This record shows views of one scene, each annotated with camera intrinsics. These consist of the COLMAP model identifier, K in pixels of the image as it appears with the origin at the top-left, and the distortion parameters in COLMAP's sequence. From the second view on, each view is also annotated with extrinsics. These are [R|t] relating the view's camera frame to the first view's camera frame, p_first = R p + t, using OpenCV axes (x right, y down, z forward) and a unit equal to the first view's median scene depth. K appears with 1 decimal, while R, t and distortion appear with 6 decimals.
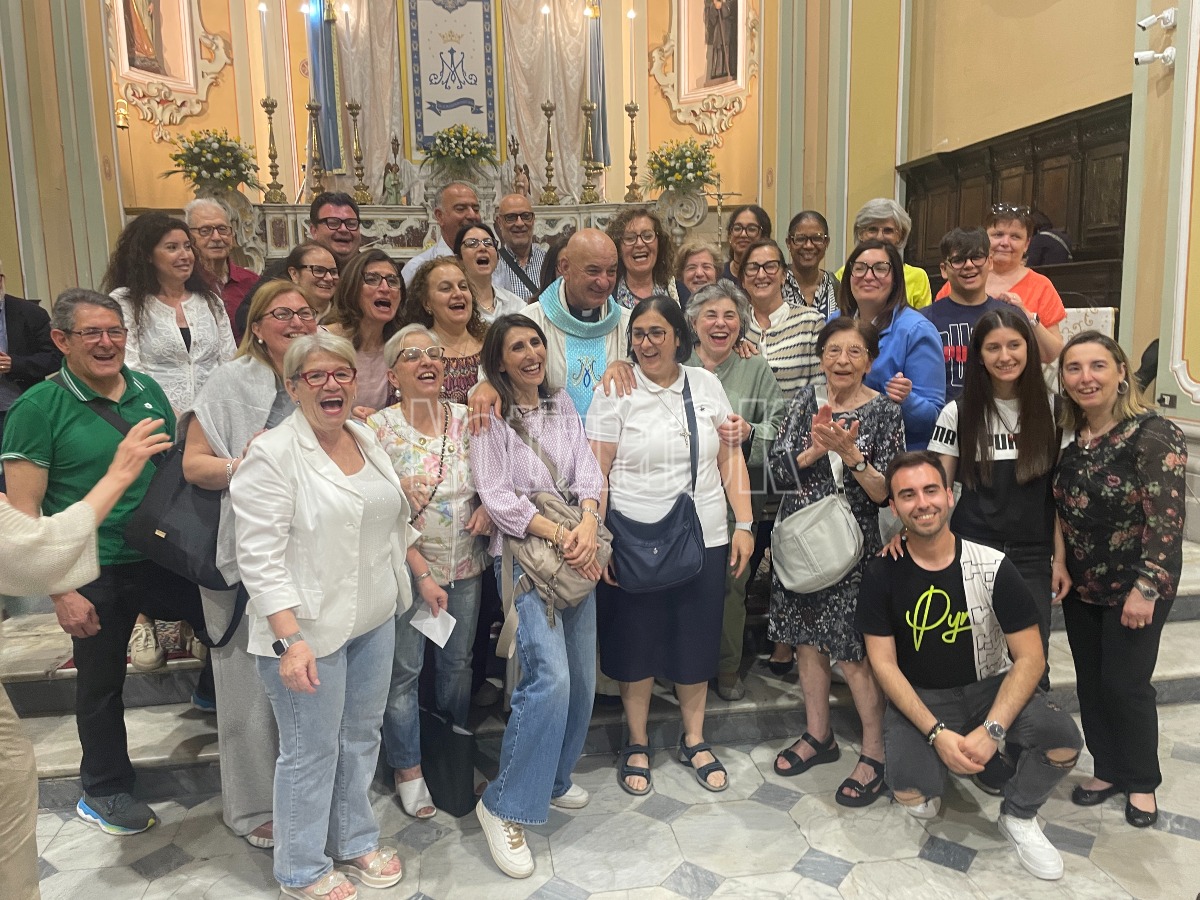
lens RADIAL K [[963.5, 0, 602.7], [0, 963.5, 451.0], [0, 0, 1]] dist [0.093034, -0.125647]
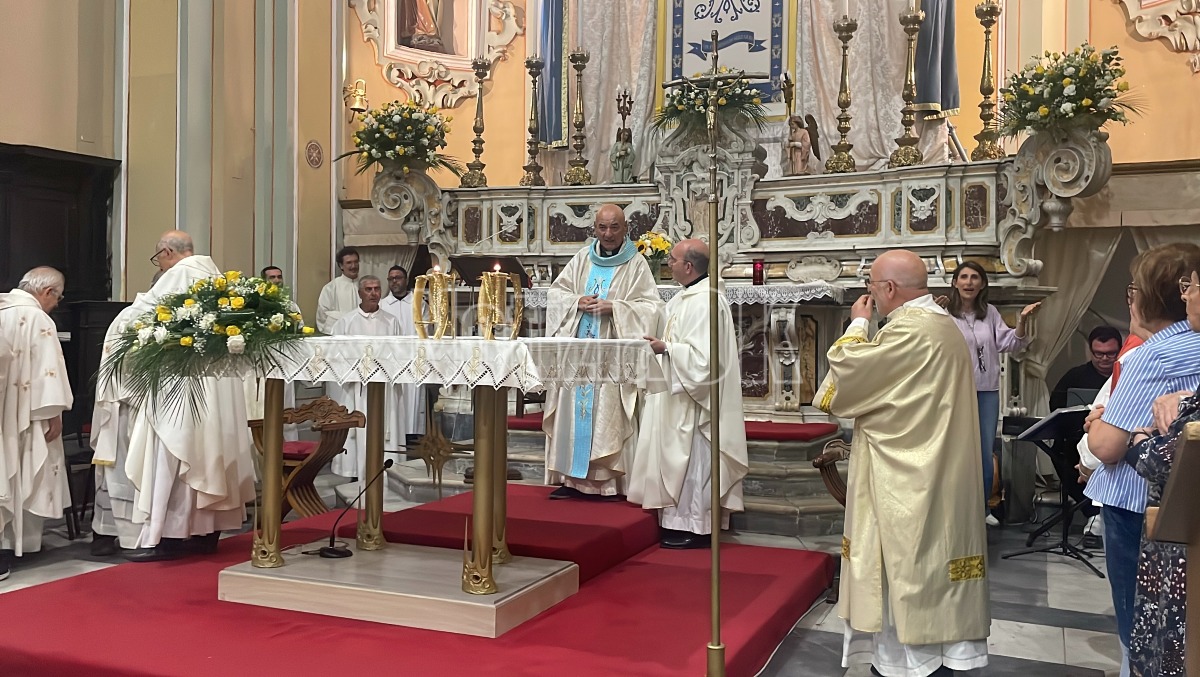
lens RADIAL K [[1053.1, 0, 623.3], [0, 1053.1, 313.8], [0, 0, 1]] dist [0.122468, -0.190871]
pose [[0.839787, 0.023720, -0.542398, 0.208990], [-0.110381, 0.985639, -0.127798, -0.059235], [0.531577, 0.167194, 0.830345, 0.368241]]
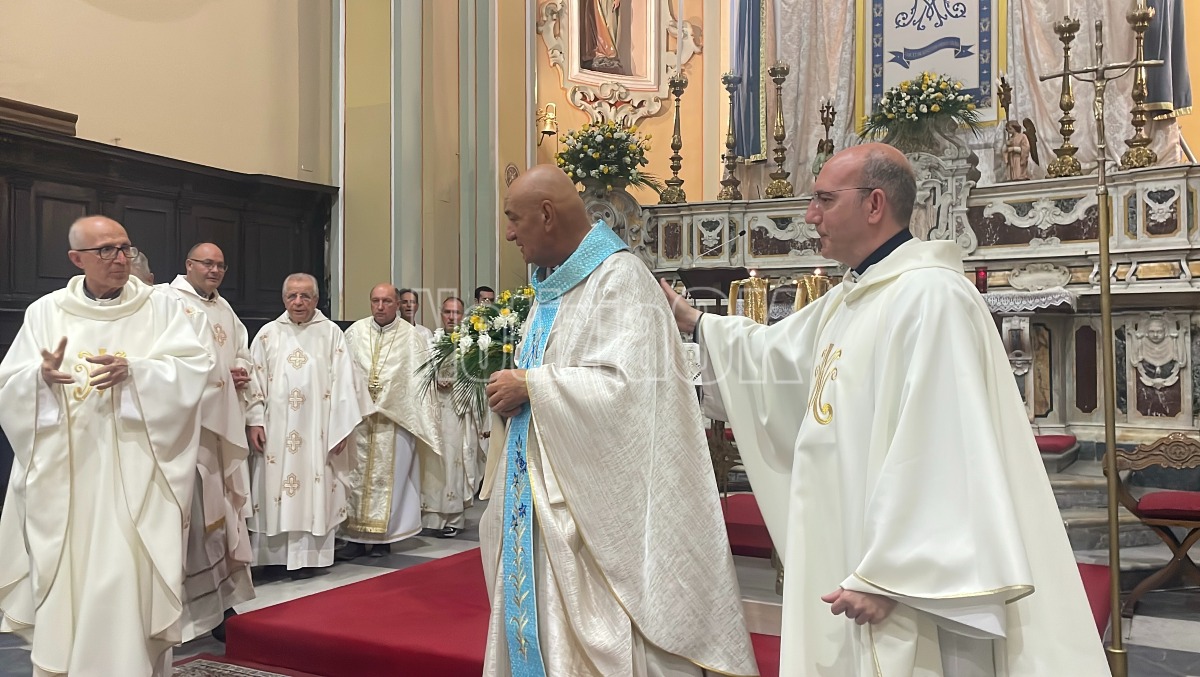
lens RADIAL K [[1053.1, 0, 623.3], [0, 1053.1, 313.8], [0, 0, 1]] dist [0.122468, -0.190871]
pose [[0.783756, 0.000640, -0.621069, 0.150543], [-0.109840, 0.984379, -0.137598, -0.044674], [0.611279, 0.176062, 0.771583, 0.324474]]
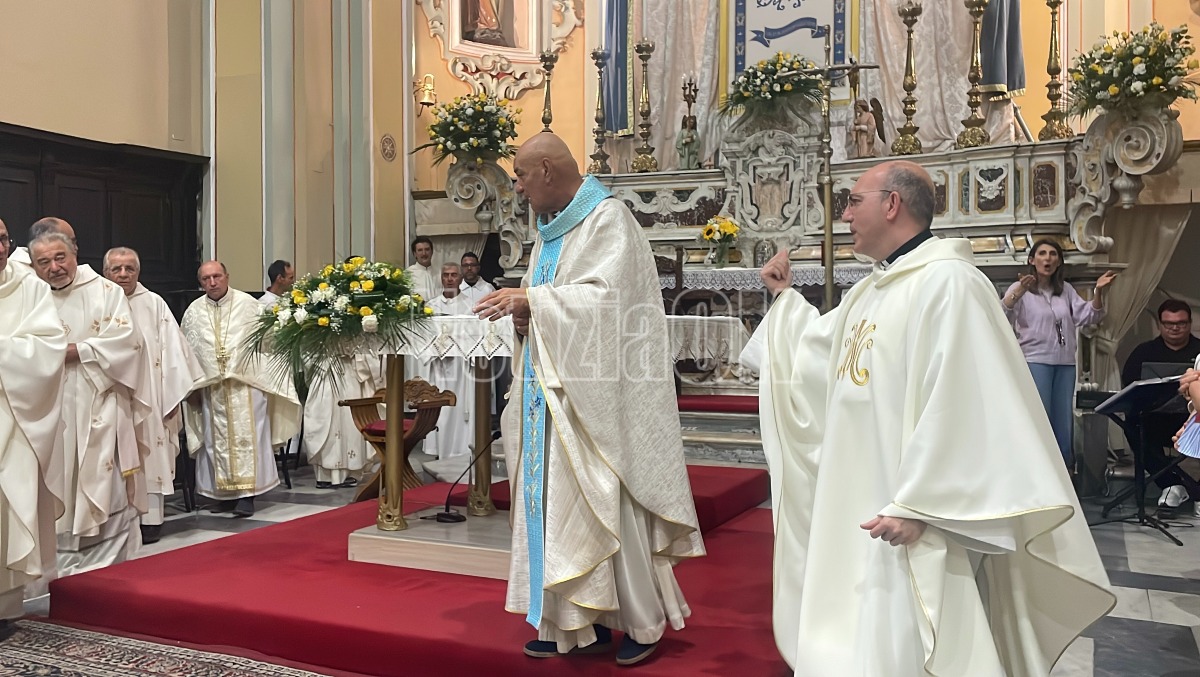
lens RADIAL K [[1061.0, 0, 606.5], [0, 1061.0, 309.3], [0, 0, 1]] dist [0.116104, -0.168496]
pose [[0.813718, 0.017383, -0.580999, 0.203267], [-0.104212, 0.987720, -0.116403, -0.048927], [0.571841, 0.155266, 0.805537, 0.330915]]
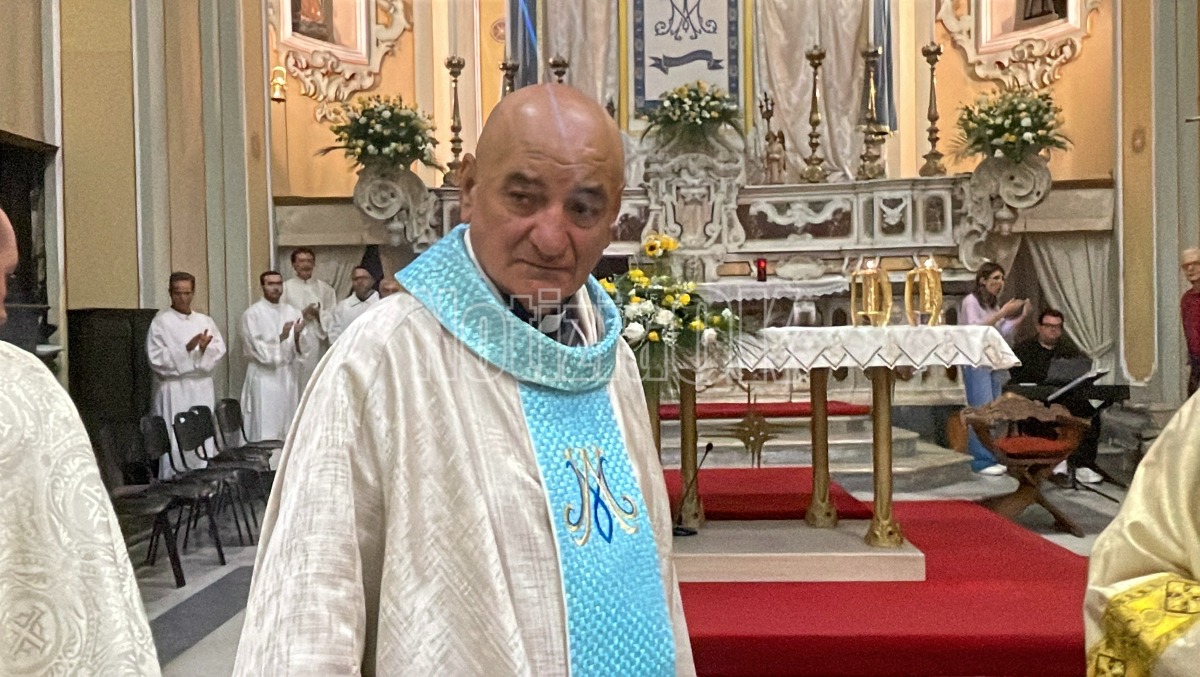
lens RADIAL K [[1063.7, 0, 583.0], [0, 1063.7, 332.5], [0, 0, 1]] dist [0.079473, -0.007935]
pose [[0.983191, 0.006727, -0.182455, -0.079389], [-0.032715, 0.989638, -0.139805, -0.025540], [0.179624, 0.143424, 0.973224, 0.207487]]
